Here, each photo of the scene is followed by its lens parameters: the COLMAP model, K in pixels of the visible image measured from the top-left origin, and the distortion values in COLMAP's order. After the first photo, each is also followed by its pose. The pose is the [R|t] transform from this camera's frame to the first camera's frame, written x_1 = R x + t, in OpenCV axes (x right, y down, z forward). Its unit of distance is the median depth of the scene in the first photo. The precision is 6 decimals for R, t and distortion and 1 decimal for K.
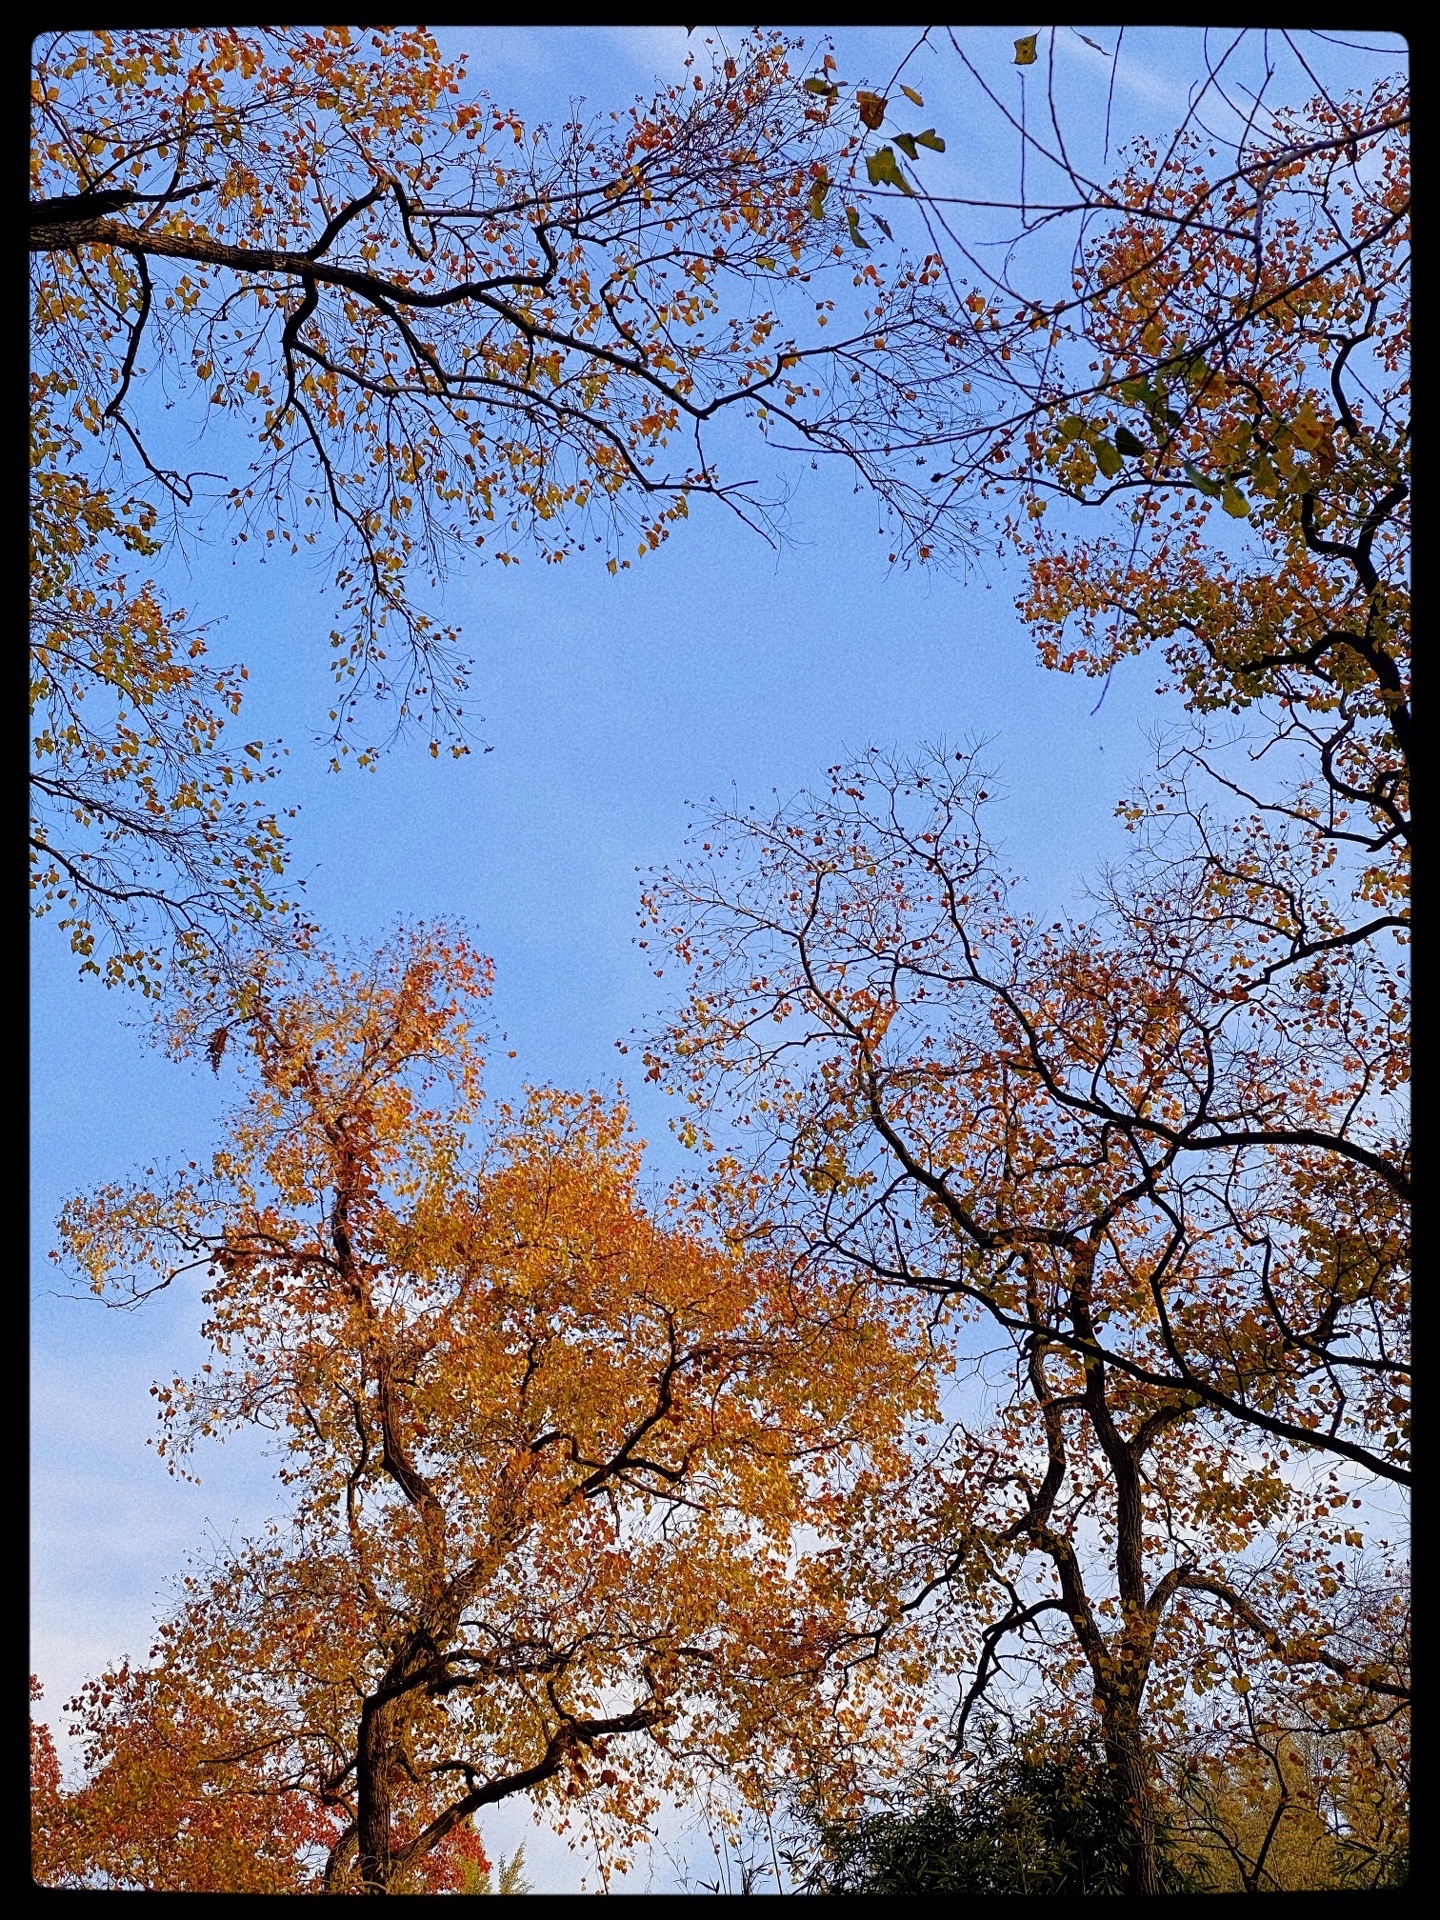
lens RADIAL K [[2752.1, 0, 720.0], [0, 2752.1, 960.0], [0, 0, 1]] dist [0.018577, 0.045650]
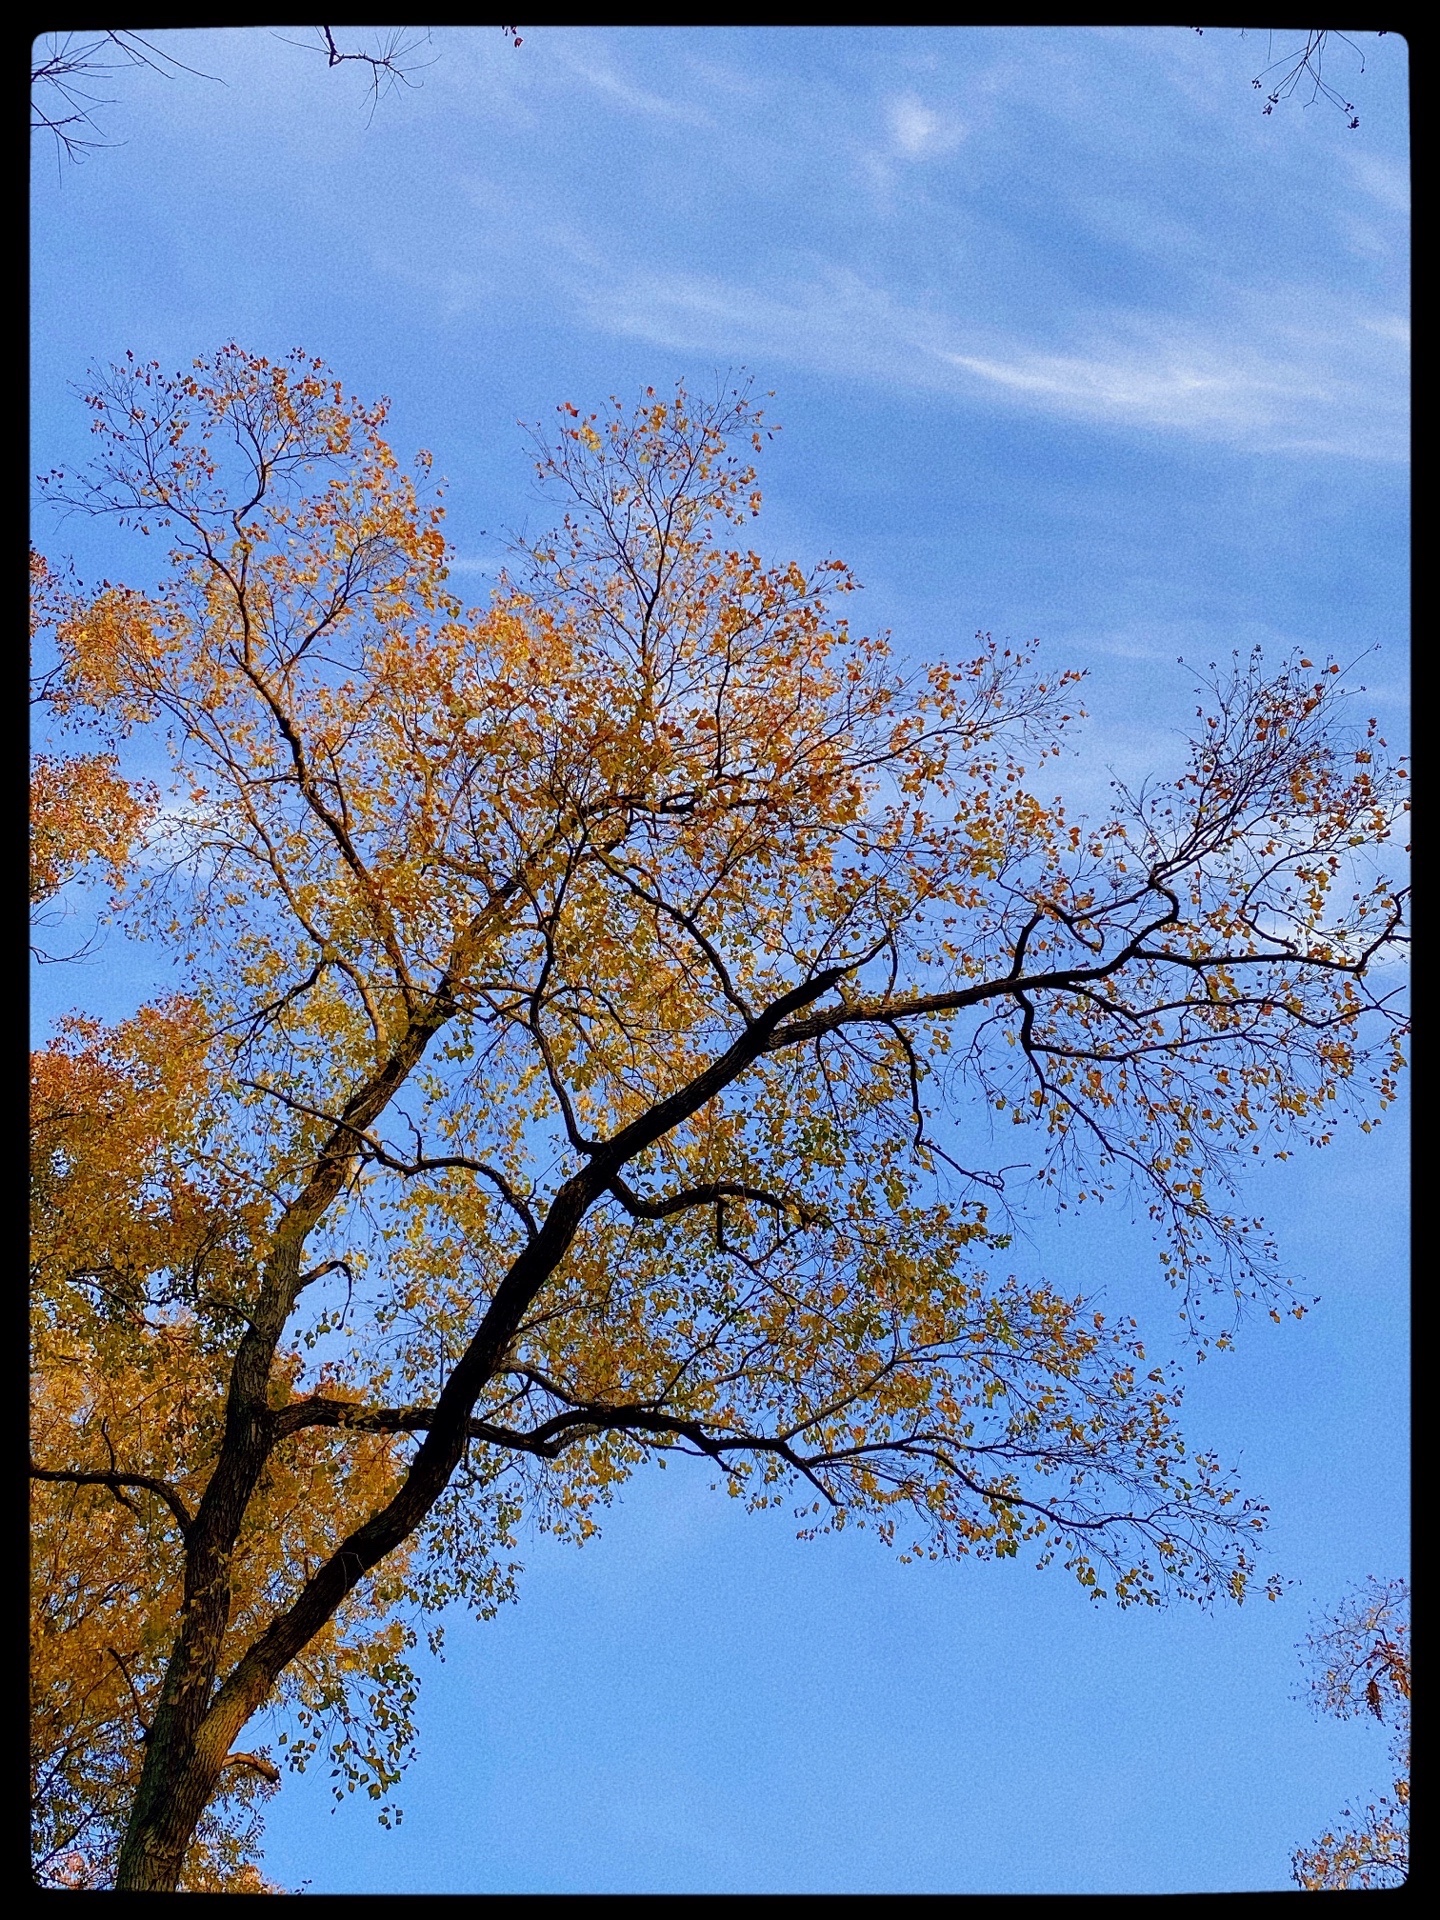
lens RADIAL K [[1858.8, 0, 720.0], [0, 1858.8, 960.0], [0, 0, 1]] dist [0.022327, -0.018886]
pose [[0.827252, -0.421525, -0.371444, 0.064946], [0.247728, 0.867062, -0.432243, 0.082025], [0.504266, 0.265557, 0.821703, 0.171045]]
